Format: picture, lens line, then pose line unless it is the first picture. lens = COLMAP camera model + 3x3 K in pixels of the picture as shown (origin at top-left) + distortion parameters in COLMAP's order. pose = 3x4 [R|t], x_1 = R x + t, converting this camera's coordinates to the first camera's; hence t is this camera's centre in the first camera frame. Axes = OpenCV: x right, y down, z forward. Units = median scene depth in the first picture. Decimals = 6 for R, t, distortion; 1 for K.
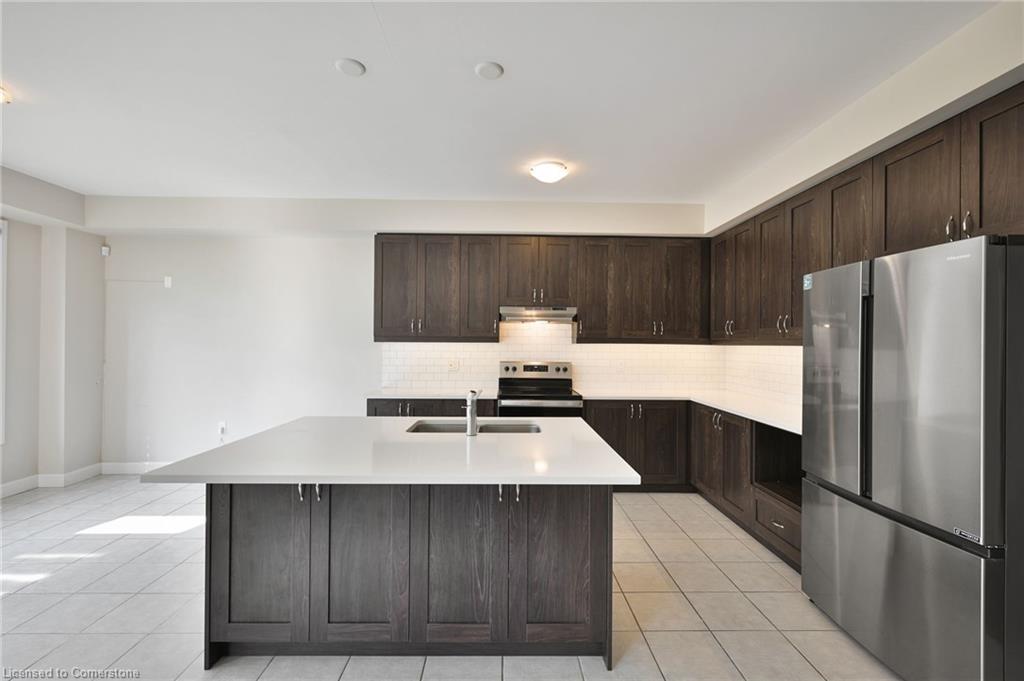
lens RADIAL K [[451.6, 0, 506.4], [0, 451.6, 342.6], [0, 0, 1]] dist [0.000516, 0.000032]
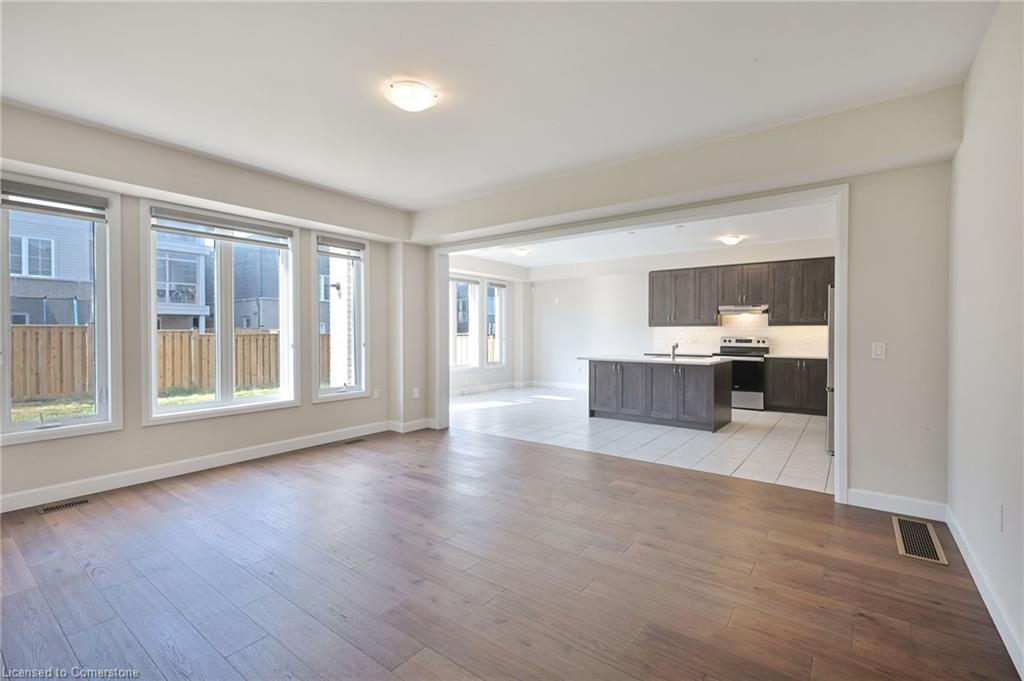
lens RADIAL K [[472.3, 0, 476.5], [0, 472.3, 336.9], [0, 0, 1]] dist [0.000945, -0.000082]
pose [[0.760711, 0.001068, -0.649090, 0.475664], [0.005409, 0.999953, 0.007984, 0.022927], [0.649068, -0.009584, 0.760670, -1.063313]]
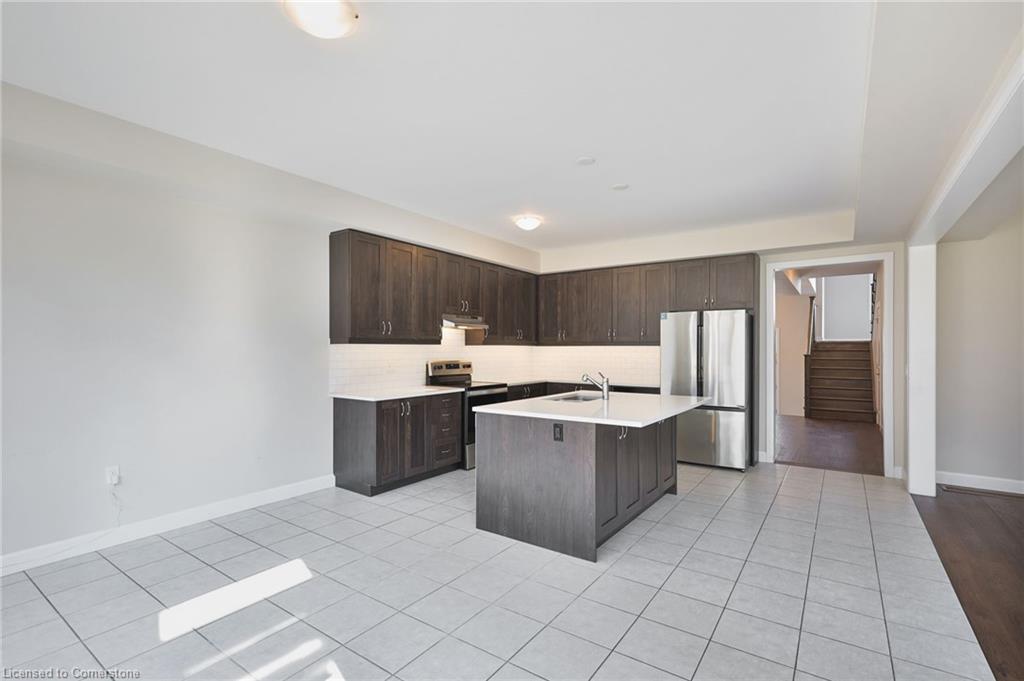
lens RADIAL K [[470.4, 0, 511.4], [0, 470.4, 349.1], [0, 0, 1]] dist [-0.000906, -0.000217]
pose [[0.584622, -0.008471, 0.811262, -0.887394], [0.002210, 0.999958, 0.008849, 0.001813], [-0.811303, -0.003381, 0.584616, 0.151372]]
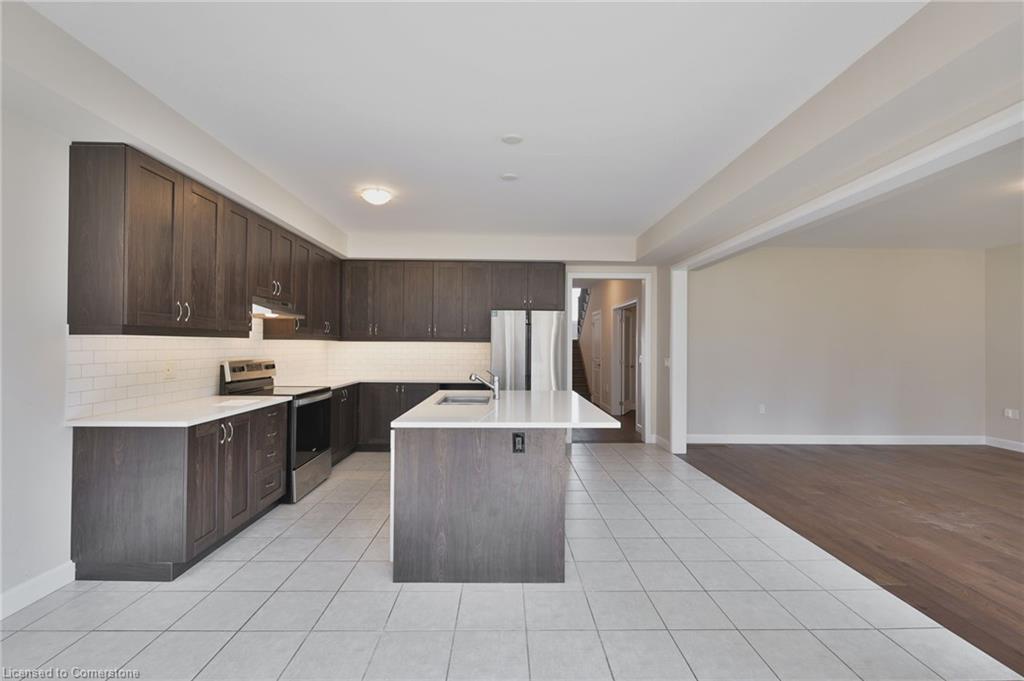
lens RADIAL K [[442.8, 0, 512.0], [0, 442.8, 340.5], [0, 0, 1]] dist [0.000521, -0.000212]
pose [[-0.006649, 0.002544, 0.999975, -0.847100], [-0.008582, 0.999960, -0.002601, 0.002761], [-0.999941, -0.008599, -0.006627, 0.515868]]
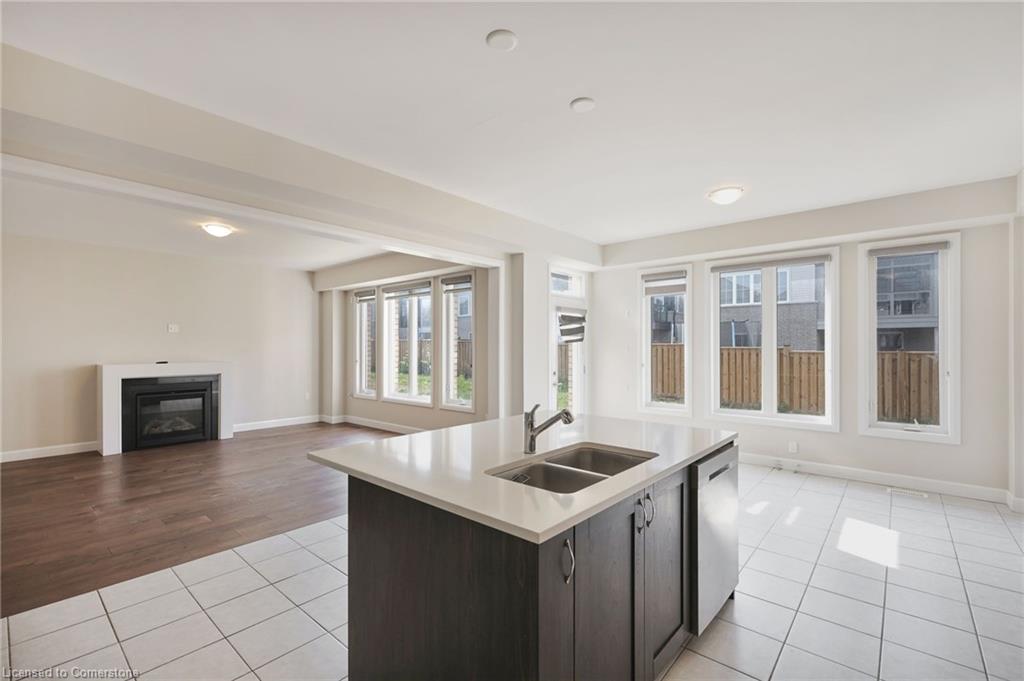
lens RADIAL K [[442.8, 0, 512.0], [0, 442.8, 340.5], [0, 0, 1]] dist [0.000521, -0.000212]
pose [[-0.669166, -0.014045, -0.742980, 0.307403], [-0.002805, 0.999862, -0.016374, 0.002671], [0.743107, -0.008873, -0.669113, 0.820528]]
